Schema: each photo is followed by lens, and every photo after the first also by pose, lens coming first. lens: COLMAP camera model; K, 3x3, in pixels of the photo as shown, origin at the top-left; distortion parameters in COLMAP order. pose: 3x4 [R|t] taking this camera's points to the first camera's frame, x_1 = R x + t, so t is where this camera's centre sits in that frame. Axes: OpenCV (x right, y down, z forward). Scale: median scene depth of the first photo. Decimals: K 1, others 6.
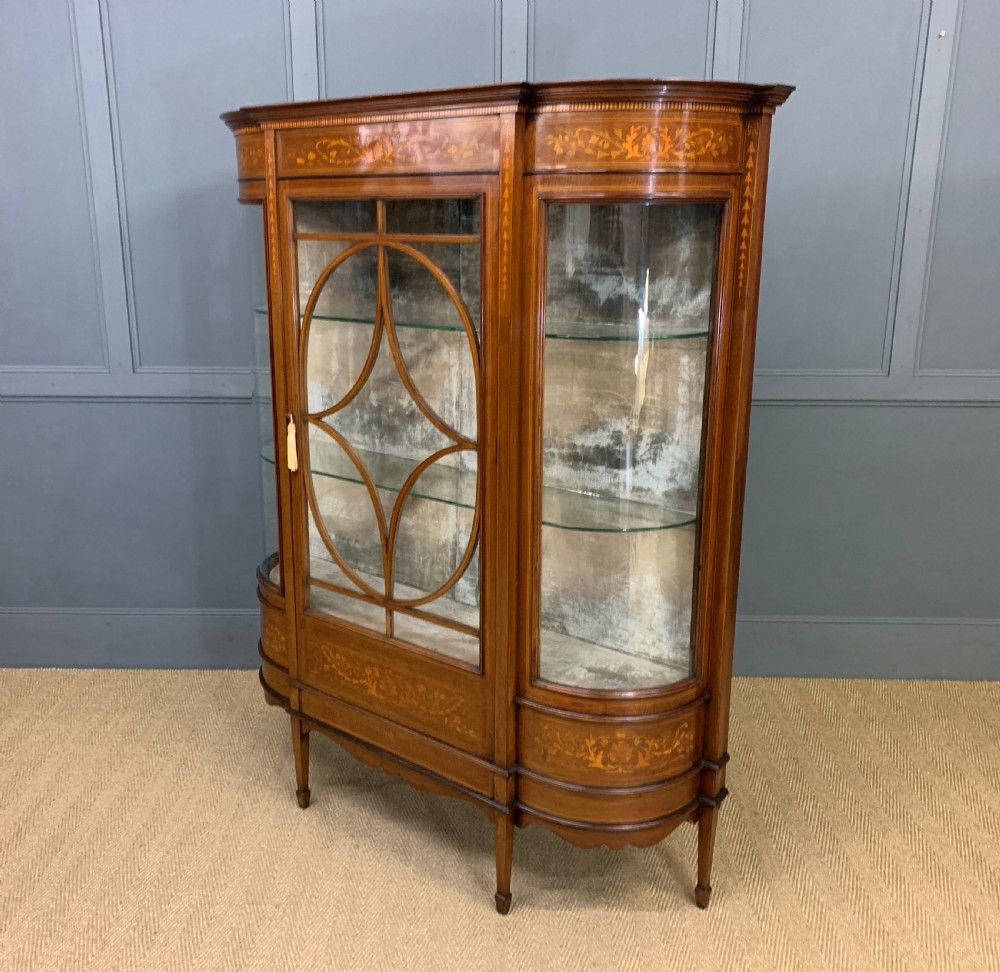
lens RADIAL K [[1006.9, 0, 450.2], [0, 1006.9, 484.1], [0, 0, 1]] dist [0.145457, -0.483252]
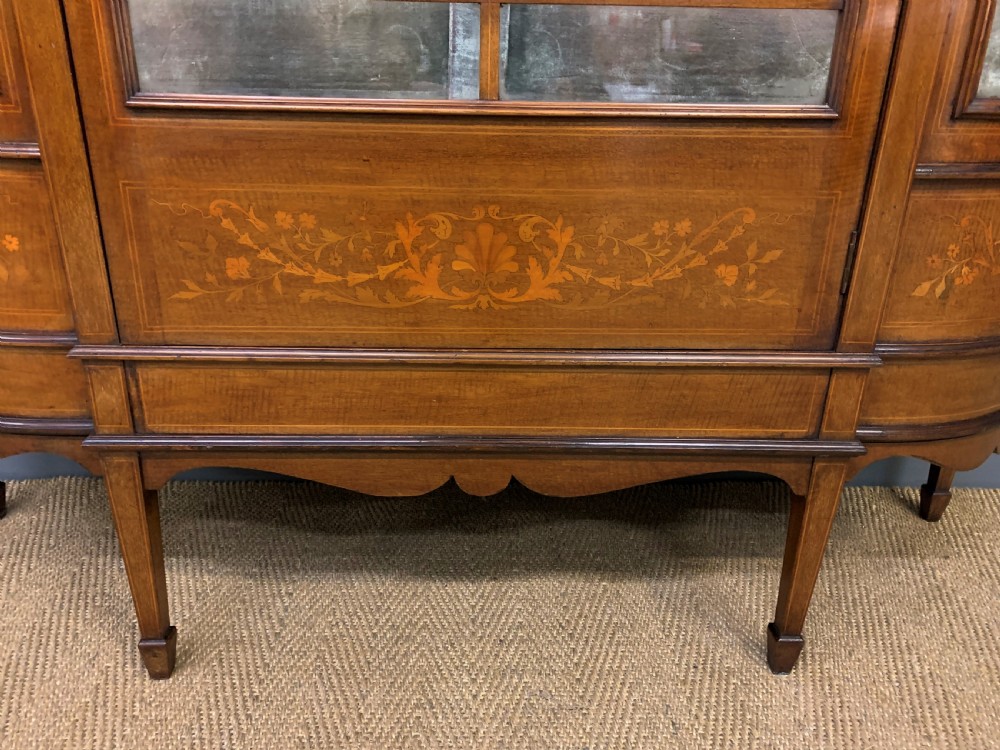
lens RADIAL K [[766.9, 0, 494.0], [0, 766.9, 372.0], [0, 0, 1]] dist [0.068655, -0.096325]
pose [[0.748697, -0.225130, 0.623514, -0.260237], [0.149895, 0.973700, 0.171581, 0.210816], [-0.645744, -0.035000, 0.762752, 0.858508]]
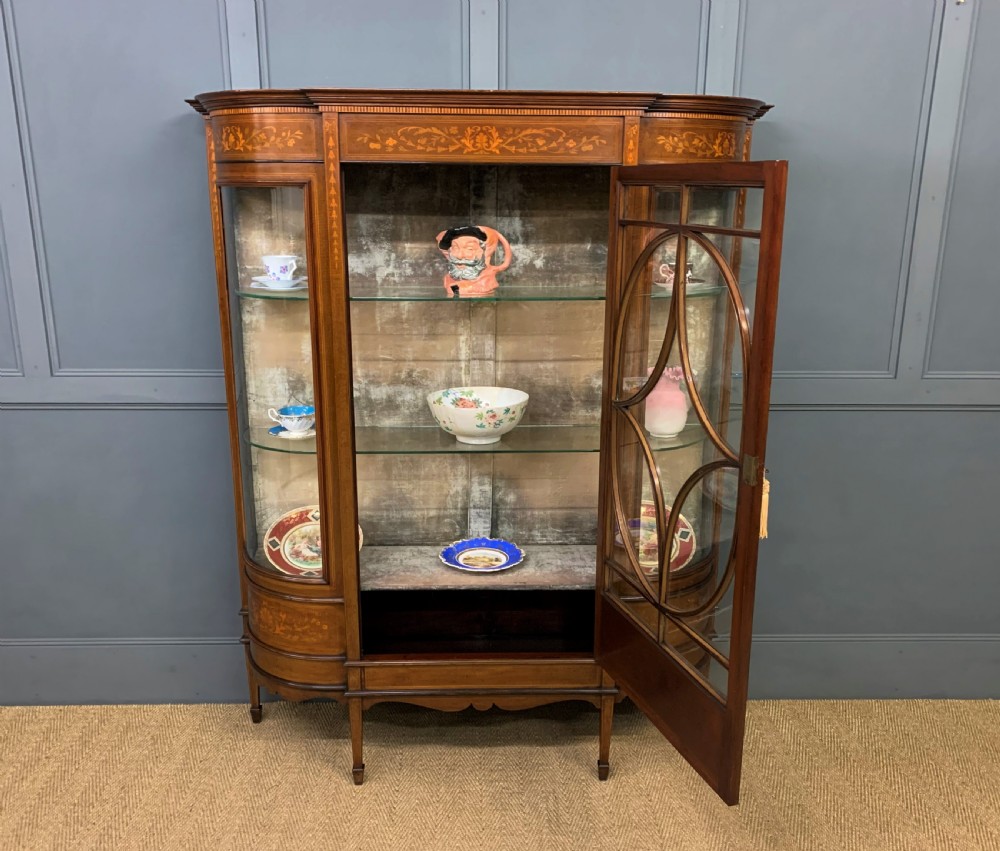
lens RADIAL K [[915.8, 0, 501.2], [0, 915.8, 443.5], [0, 0, 1]] dist [0.169346, -0.502446]
pose [[0.748326, -0.174517, 0.639962, -0.707971], [0.165817, 0.983356, 0.074266, -0.075414], [-0.642271, 0.050541, 0.764809, 0.231715]]
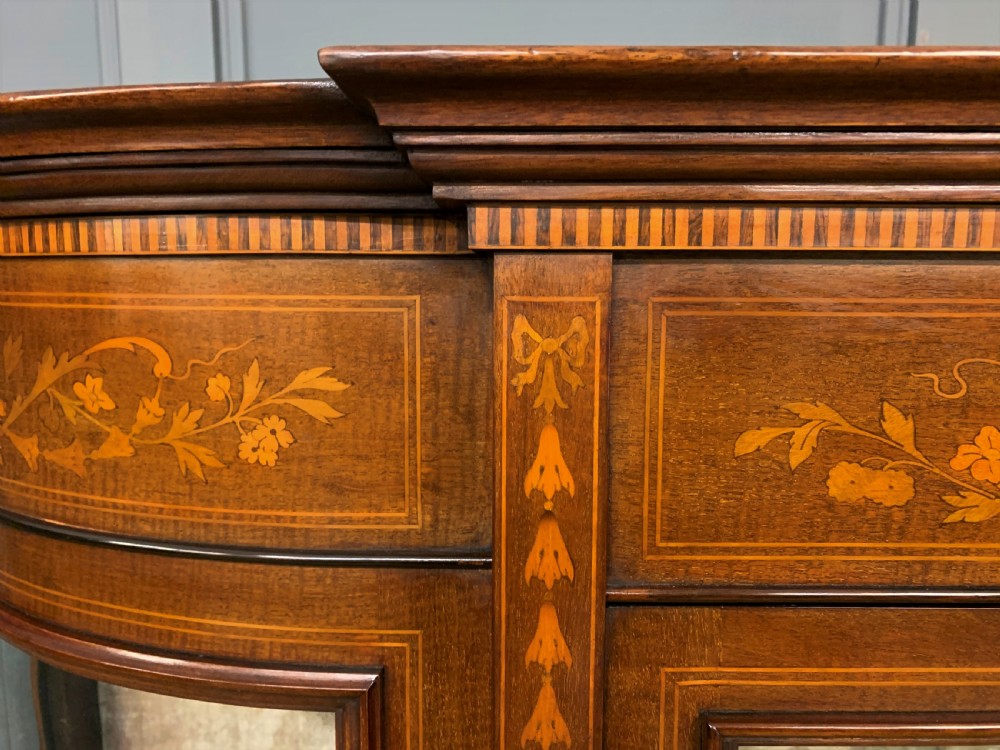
lens RADIAL K [[766.9, 0, 494.0], [0, 766.9, 372.0], [0, 0, 1]] dist [0.068655, -0.096325]
pose [[0.769120, -0.082411, 0.633769, -0.254822], [0.165738, 0.983445, -0.073253, -0.339098], [-0.617240, 0.161380, 0.770046, 0.964814]]
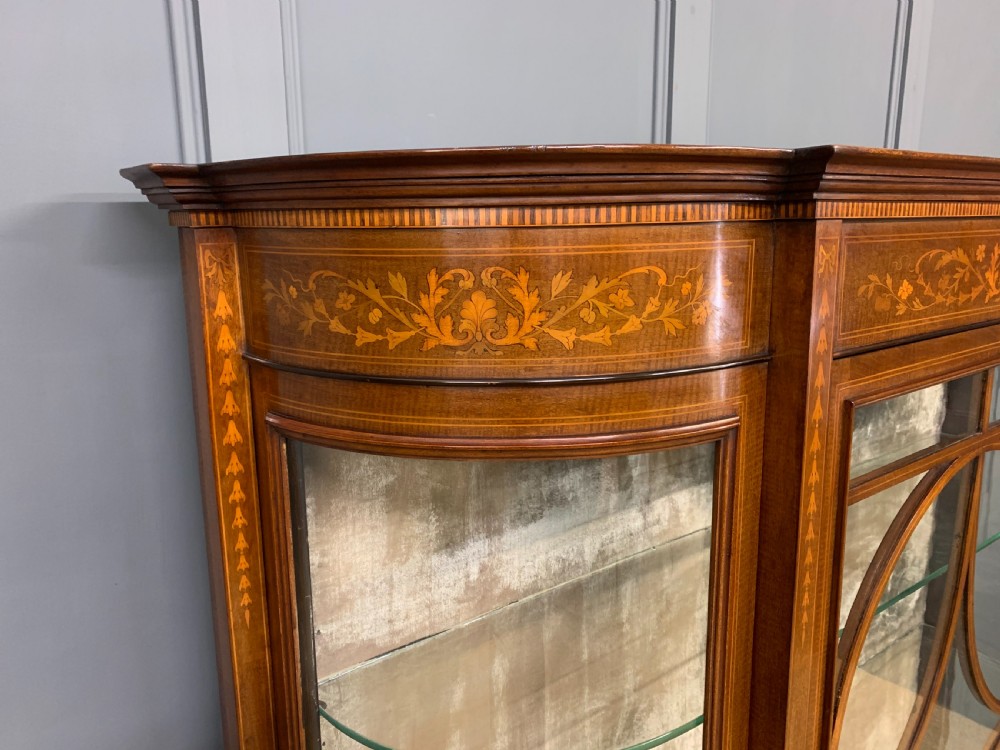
lens RADIAL K [[766.9, 0, 494.0], [0, 766.9, 372.0], [0, 0, 1]] dist [0.068655, -0.096325]
pose [[0.220545, -0.195595, 0.955564, -0.462300], [0.265408, 0.954754, 0.134173, -0.376129], [-0.938572, 0.224023, 0.262479, 1.082976]]
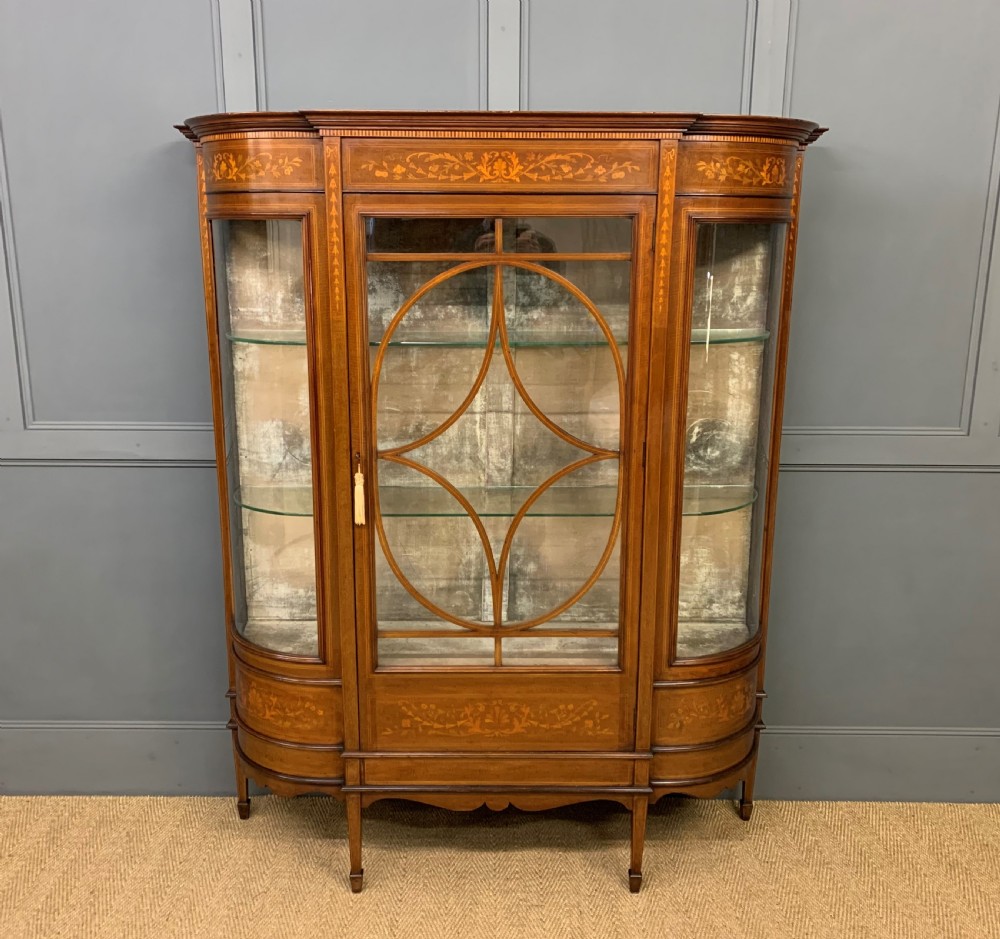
lens RADIAL K [[992.5, 0, 492.5], [0, 992.5, 472.2], [0, 0, 1]] dist [0.138649, -0.353020]
pose [[0.768027, -0.147244, 0.623261, -0.680773], [0.161648, 0.986269, 0.033811, -0.069902], [-0.619681, 0.074781, 0.781283, 0.261624]]
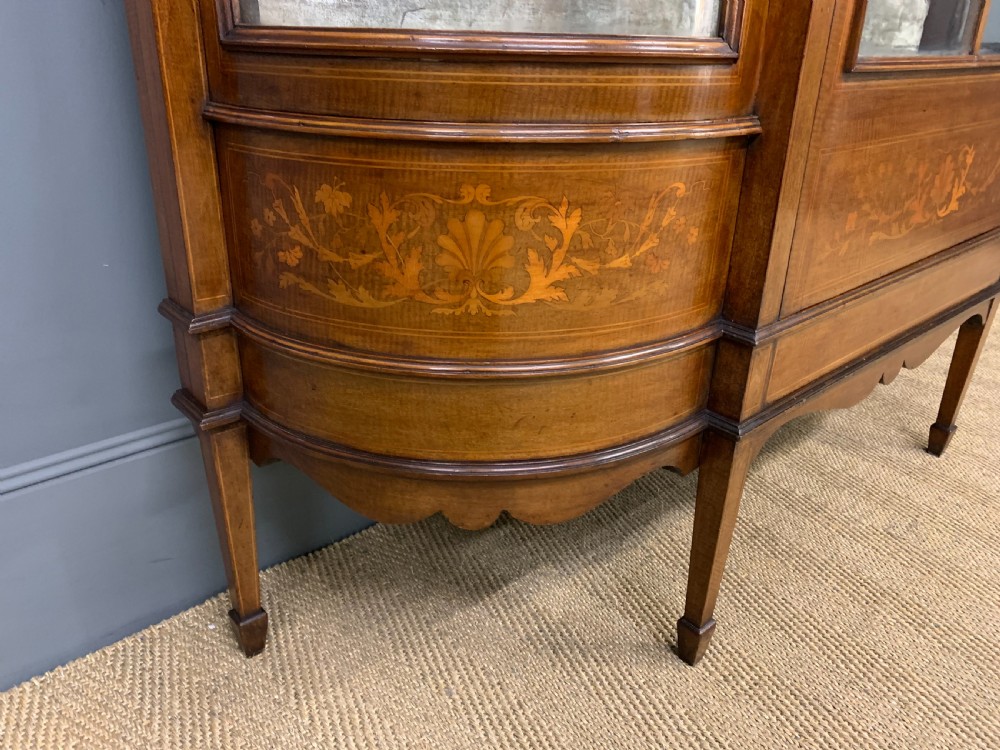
lens RADIAL K [[766.9, 0, 494.0], [0, 766.9, 372.0], [0, 0, 1]] dist [0.068655, -0.096325]
pose [[0.137603, -0.399794, 0.906217, -0.472083], [0.229062, 0.902963, 0.363577, 0.114950], [-0.963637, 0.157551, 0.215828, 1.231655]]
